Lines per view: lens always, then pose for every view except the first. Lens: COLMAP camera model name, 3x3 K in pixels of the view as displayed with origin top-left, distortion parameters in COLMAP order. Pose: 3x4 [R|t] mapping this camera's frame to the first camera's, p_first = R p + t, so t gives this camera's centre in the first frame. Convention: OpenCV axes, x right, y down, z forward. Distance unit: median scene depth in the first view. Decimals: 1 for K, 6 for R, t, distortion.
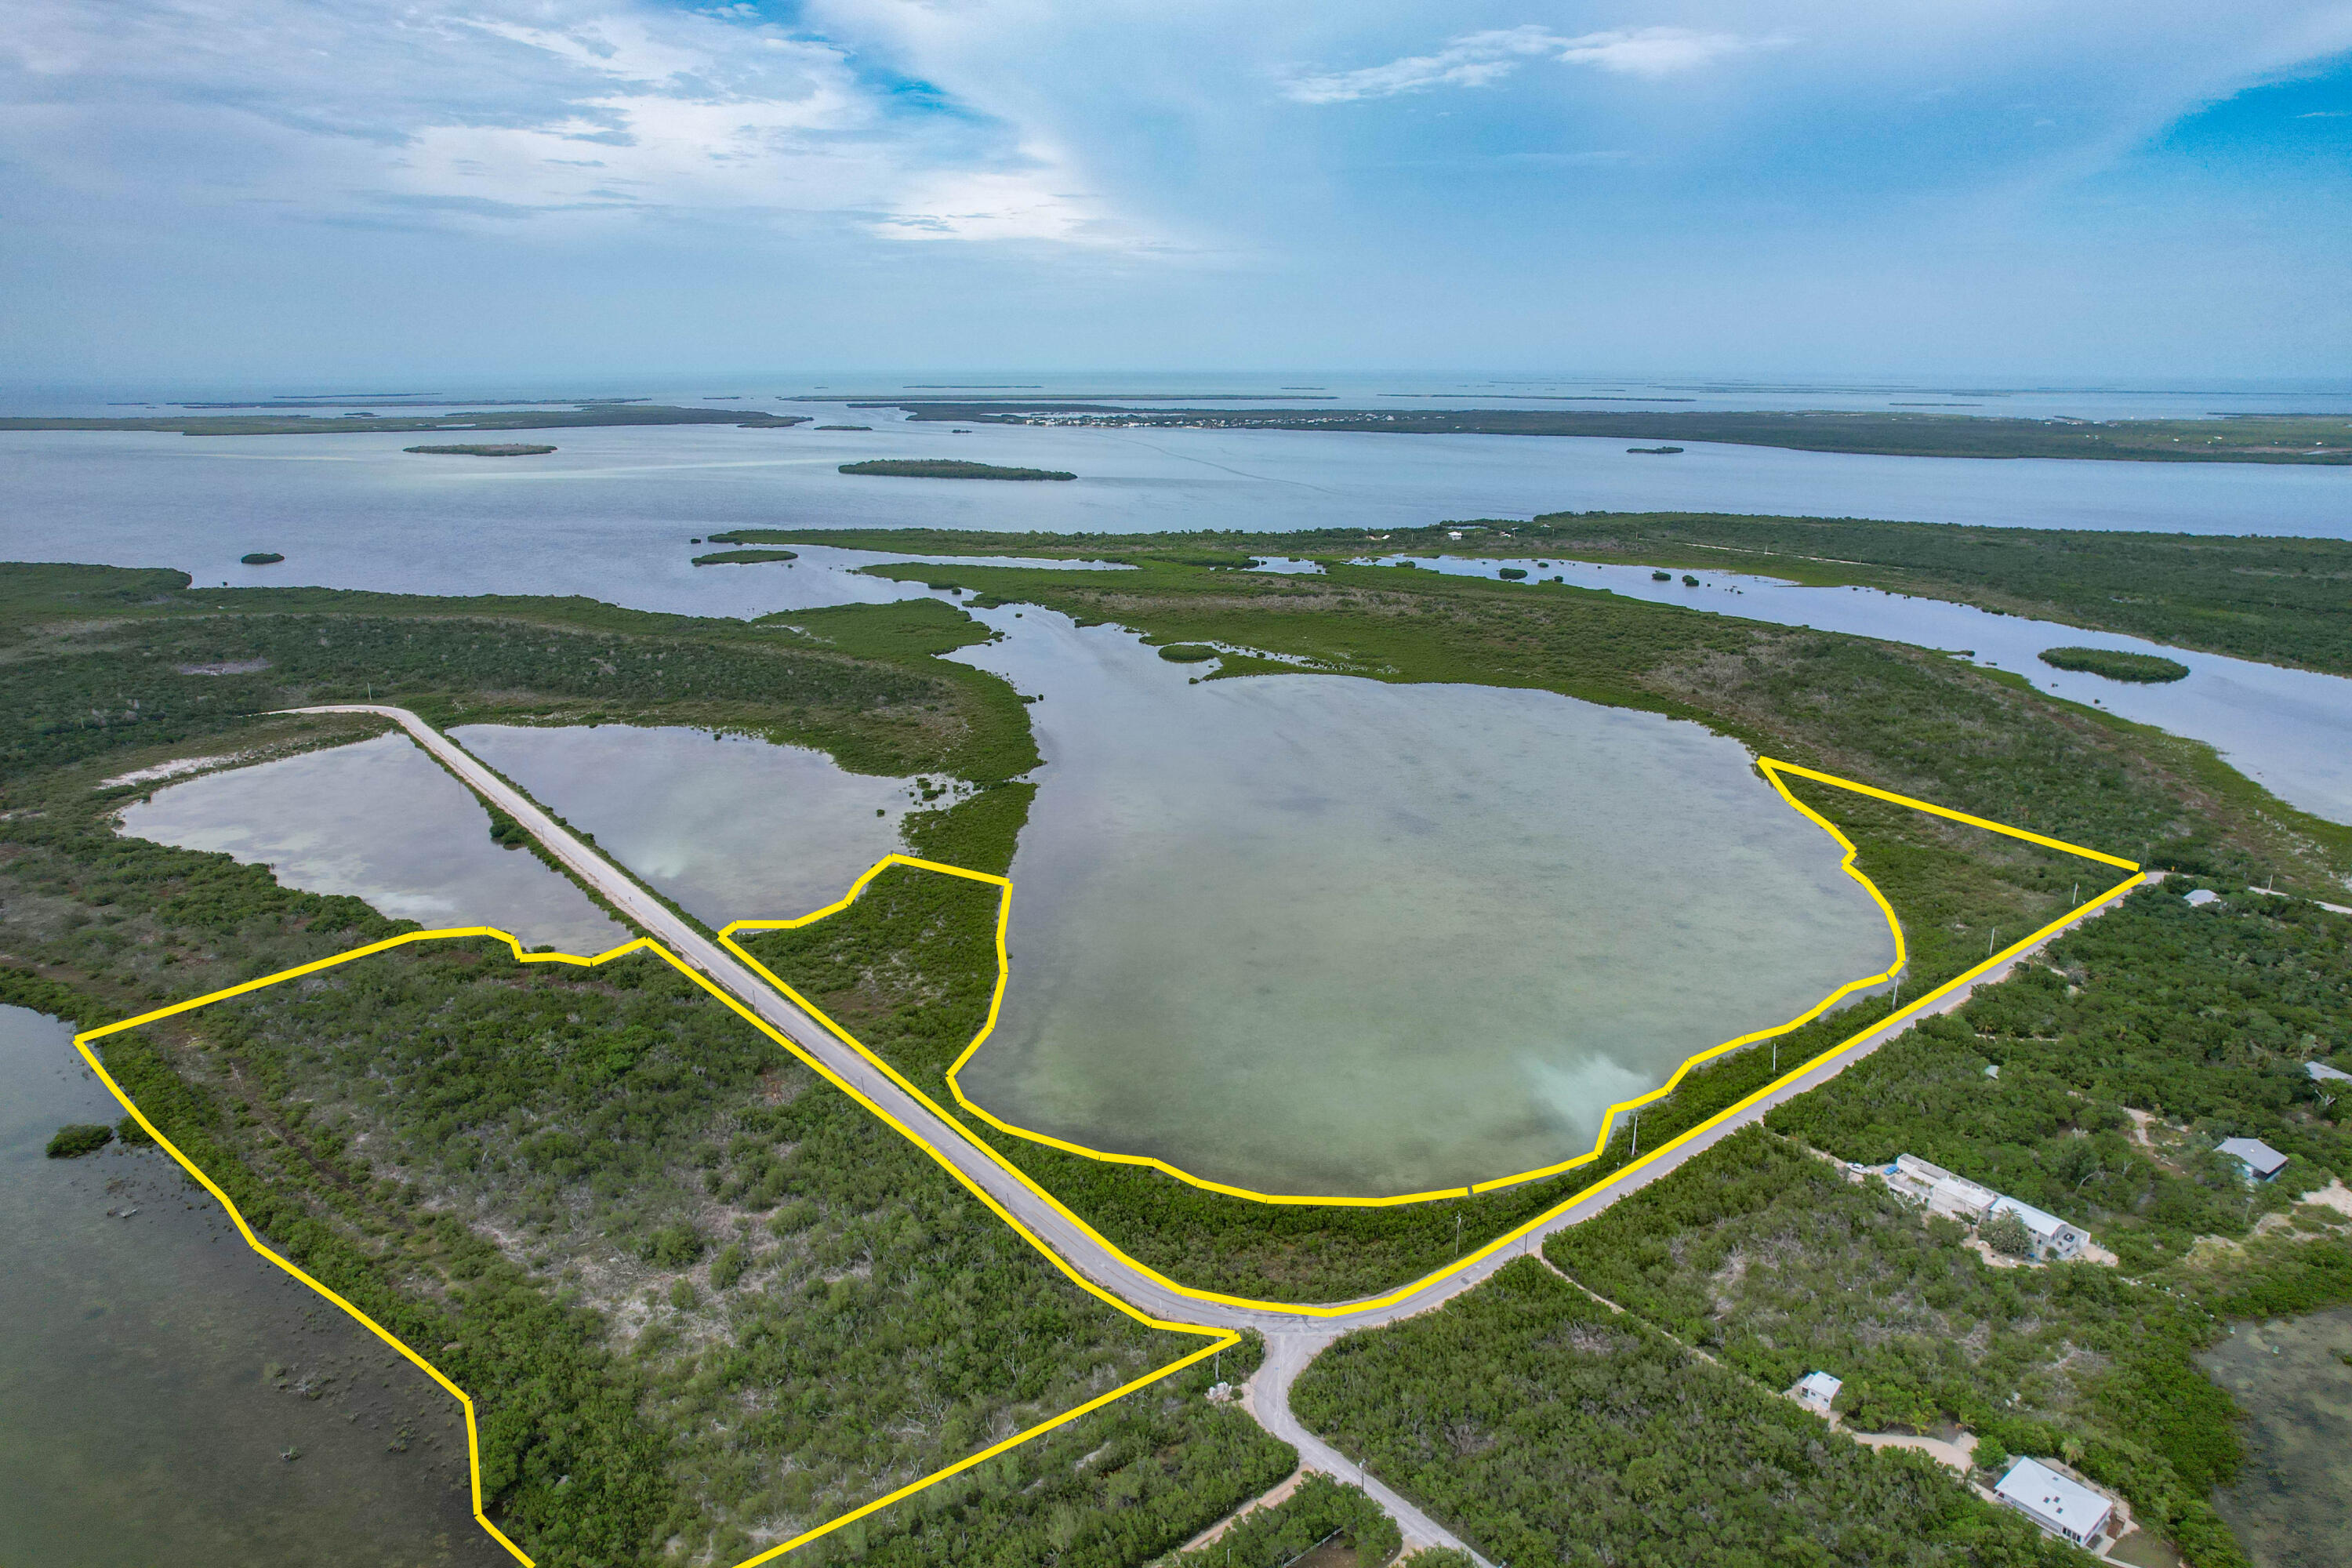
lens RADIAL K [[1512.3, 0, 1189.5], [0, 1512.3, 778.0], [0, 0, 1]] dist [-0.073955, 0.067351]
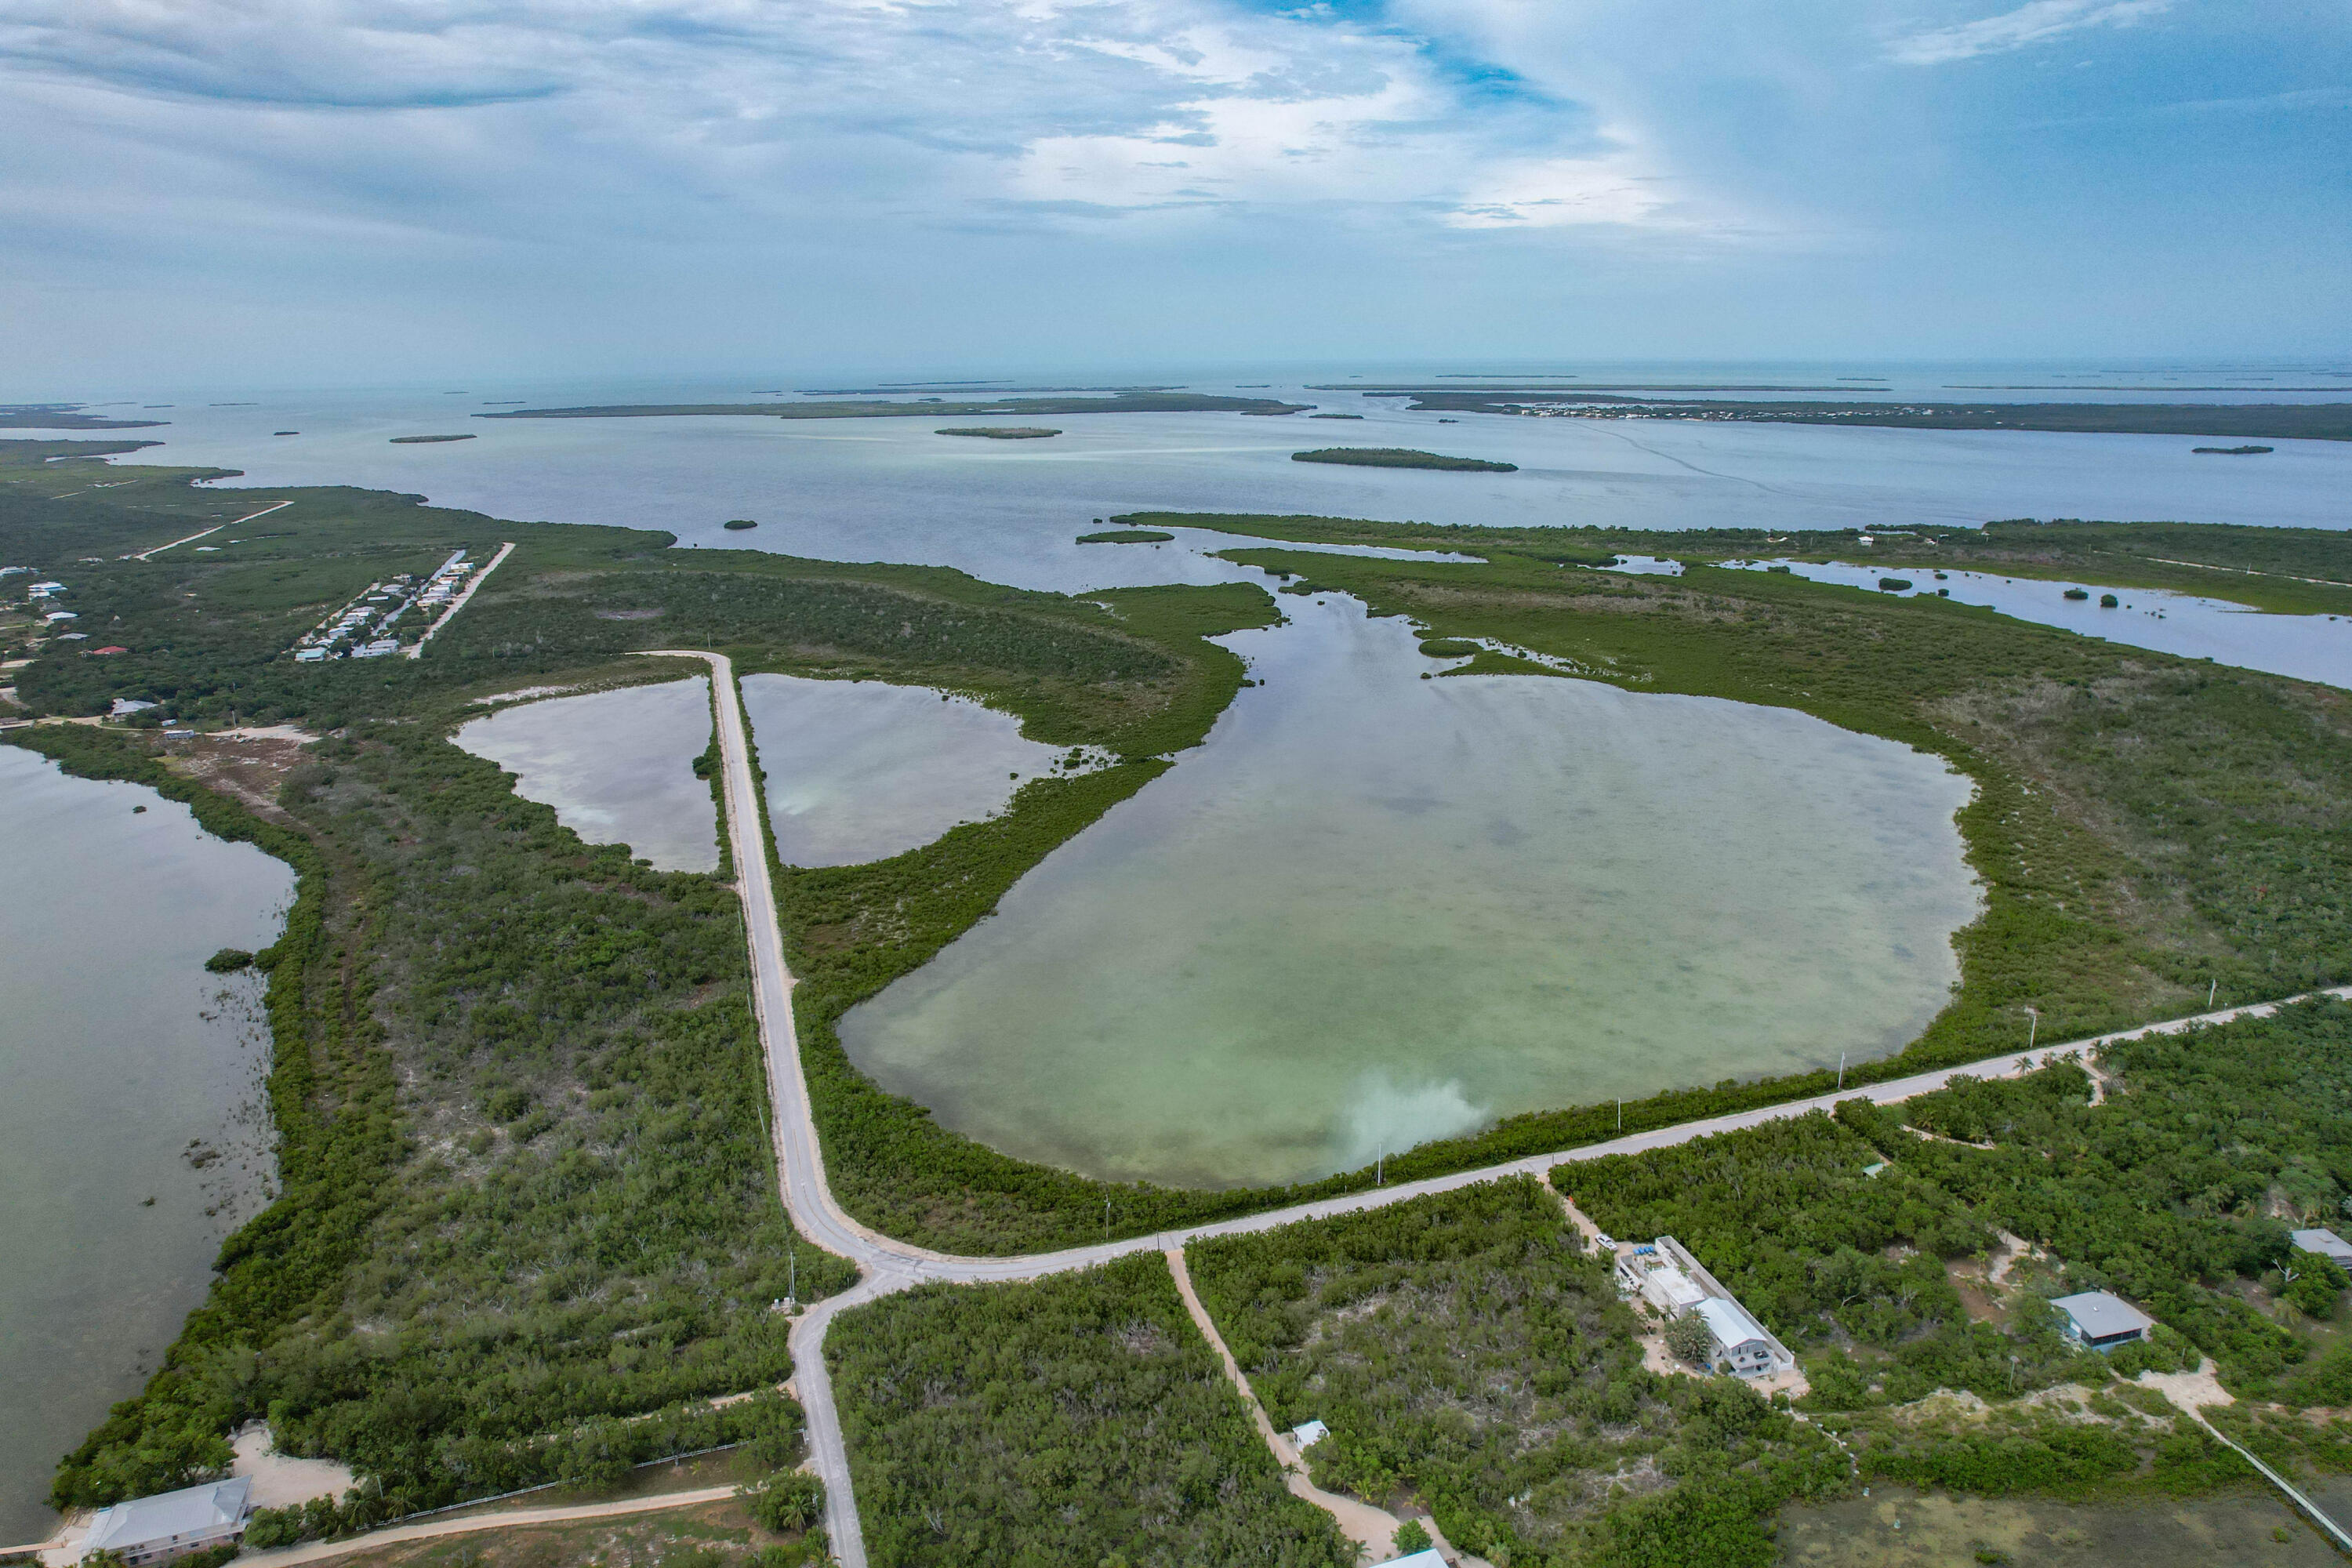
lens RADIAL K [[1512.3, 0, 1188.9], [0, 1512.3, 780.5], [0, 0, 1]] dist [-0.073955, 0.067351]
pose [[0.936133, 0.085130, -0.341185, 0.115742], [-0.082303, 0.996347, 0.022779, -0.003548], [0.341878, 0.006756, 0.939720, 0.014315]]
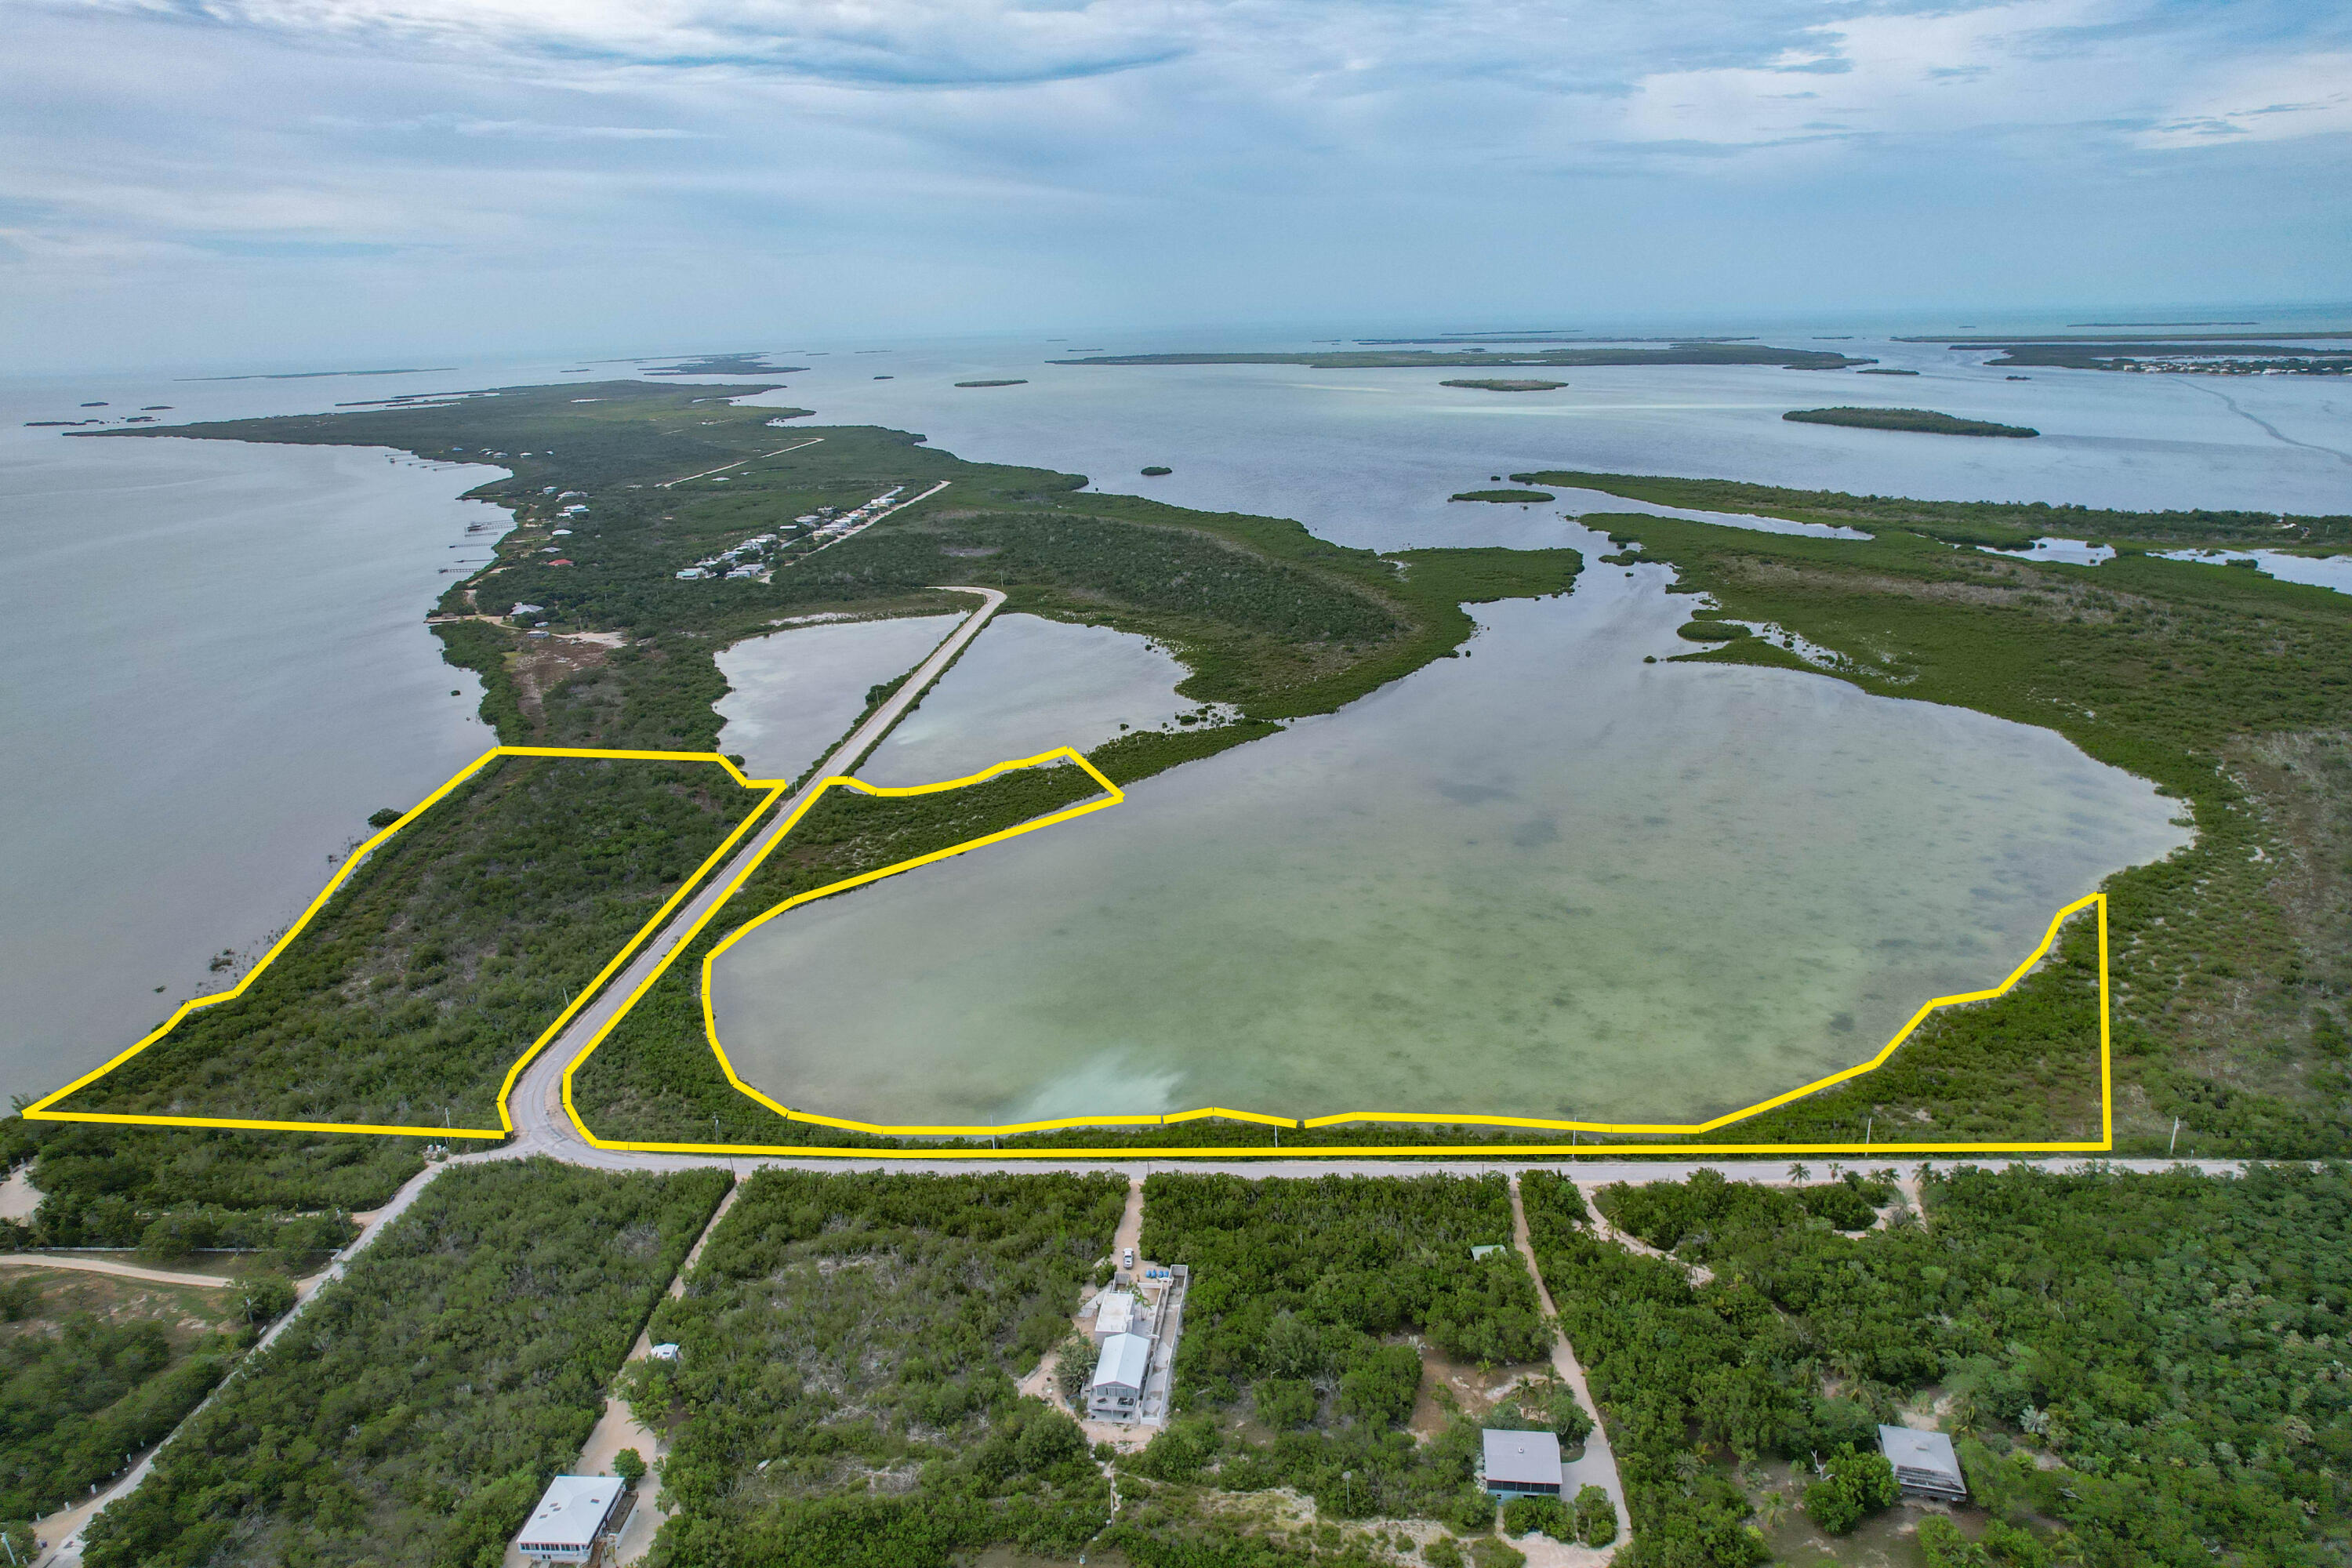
lens RADIAL K [[1512.3, 0, 1185.4], [0, 1512.3, 777.0], [0, 0, 1]] dist [-0.073955, 0.067351]
pose [[0.738063, 0.180591, -0.650116, 0.228686], [-0.155571, 0.983103, 0.096474, -0.022559], [0.656553, 0.029935, 0.753686, 0.084229]]
